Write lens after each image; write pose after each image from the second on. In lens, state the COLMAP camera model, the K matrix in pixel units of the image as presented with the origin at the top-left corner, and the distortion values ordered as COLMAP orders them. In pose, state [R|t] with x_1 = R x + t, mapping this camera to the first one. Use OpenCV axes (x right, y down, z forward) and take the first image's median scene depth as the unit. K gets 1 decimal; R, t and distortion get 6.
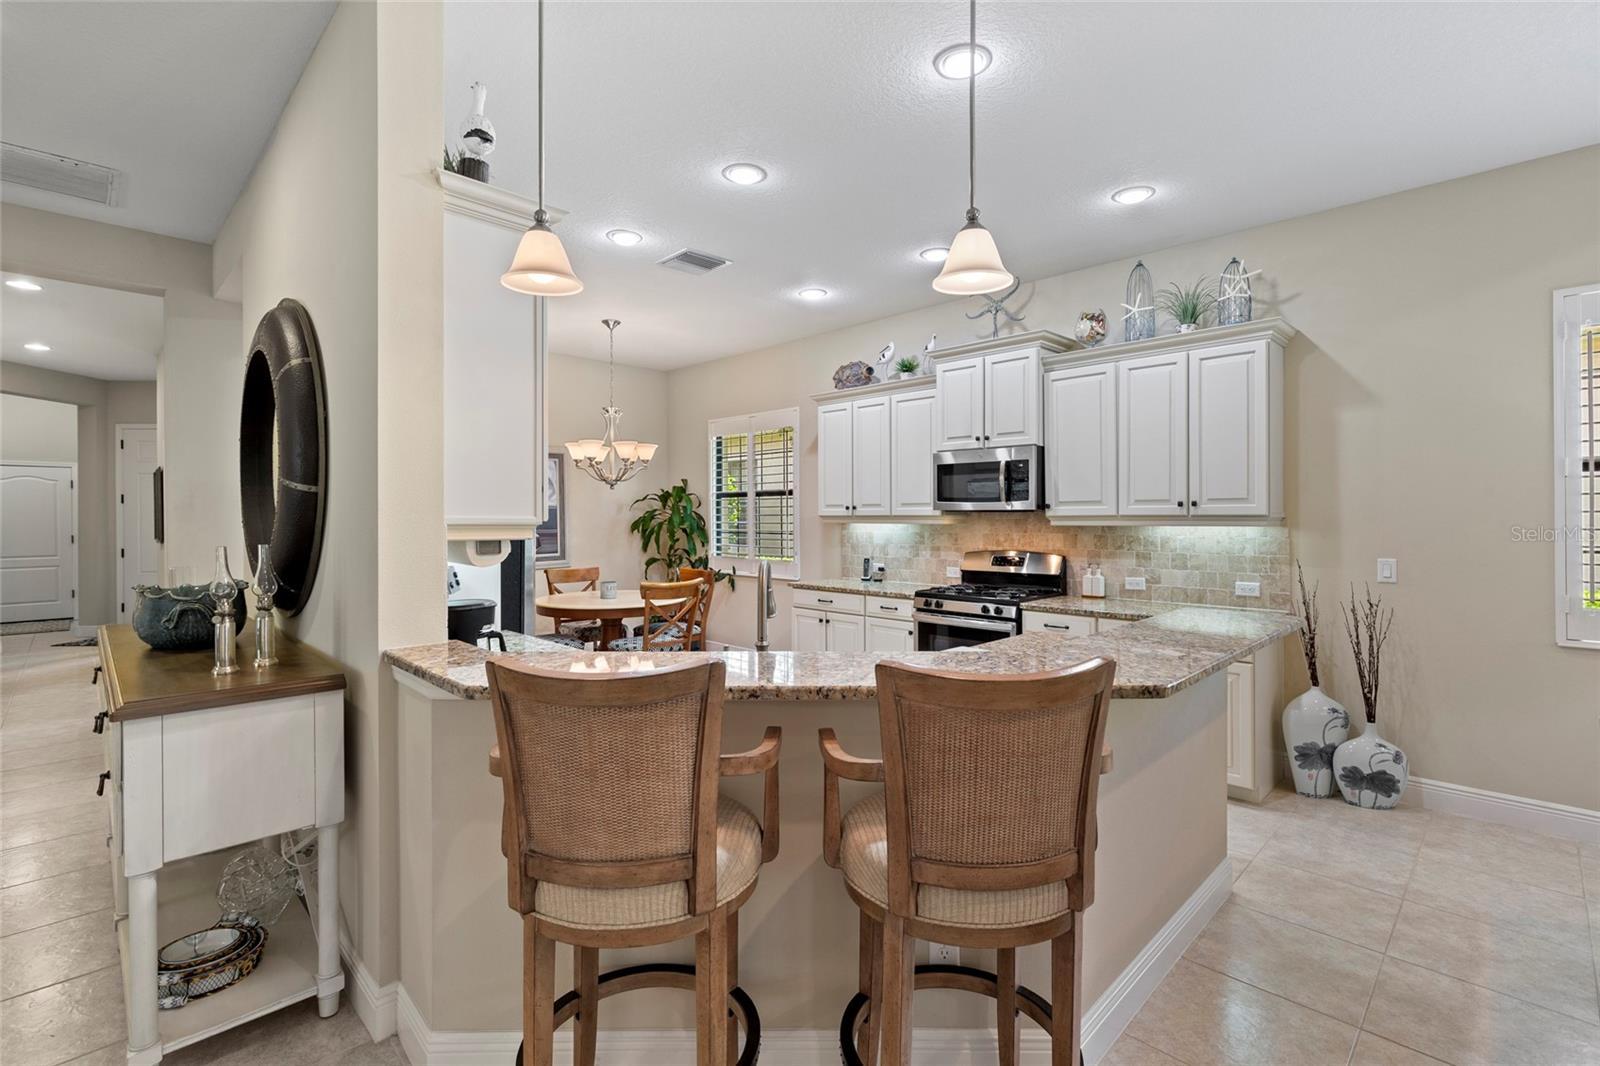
lens RADIAL K [[729.5, 0, 814.1], [0, 729.5, 518.4], [0, 0, 1]] dist [0.000188, -0.000576]
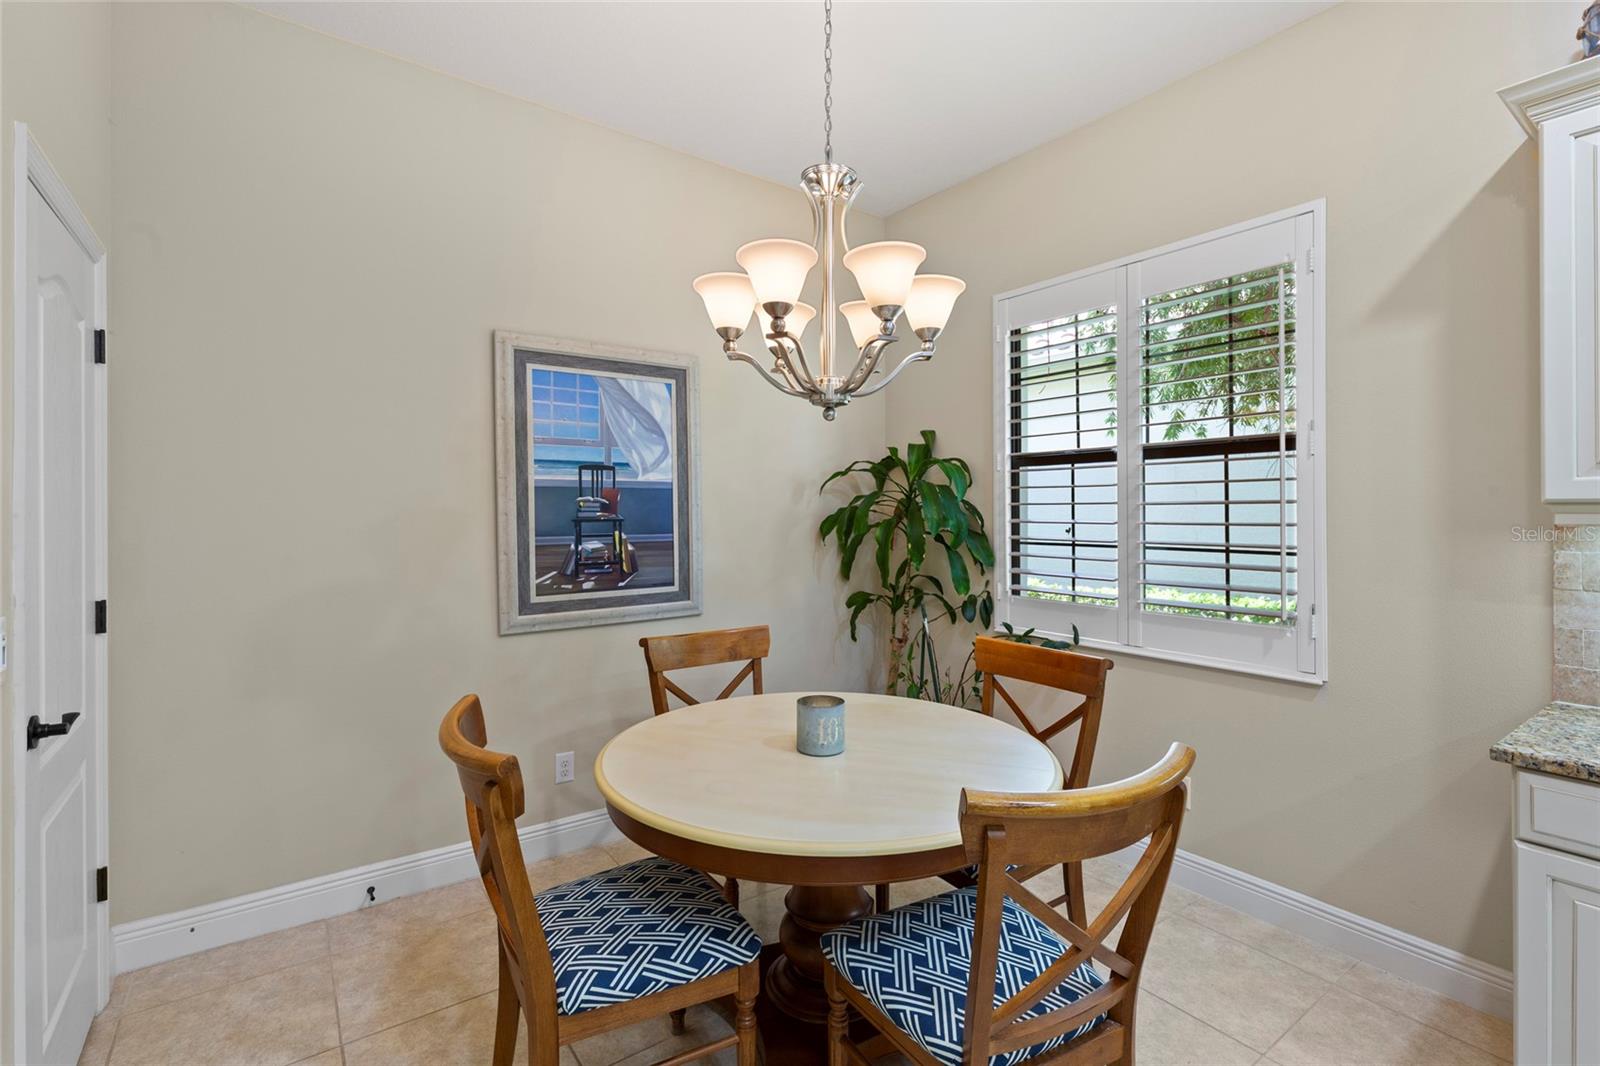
lens RADIAL K [[729.5, 0, 794.9], [0, 729.5, 527.6], [0, 0, 1]] dist [0.000188, -0.000576]
pose [[0.983820, 0.008111, -0.178976, -0.184835], [-0.004297, 0.999756, 0.021689, 0.000566], [0.179108, -0.020569, 0.983614, 0.534206]]
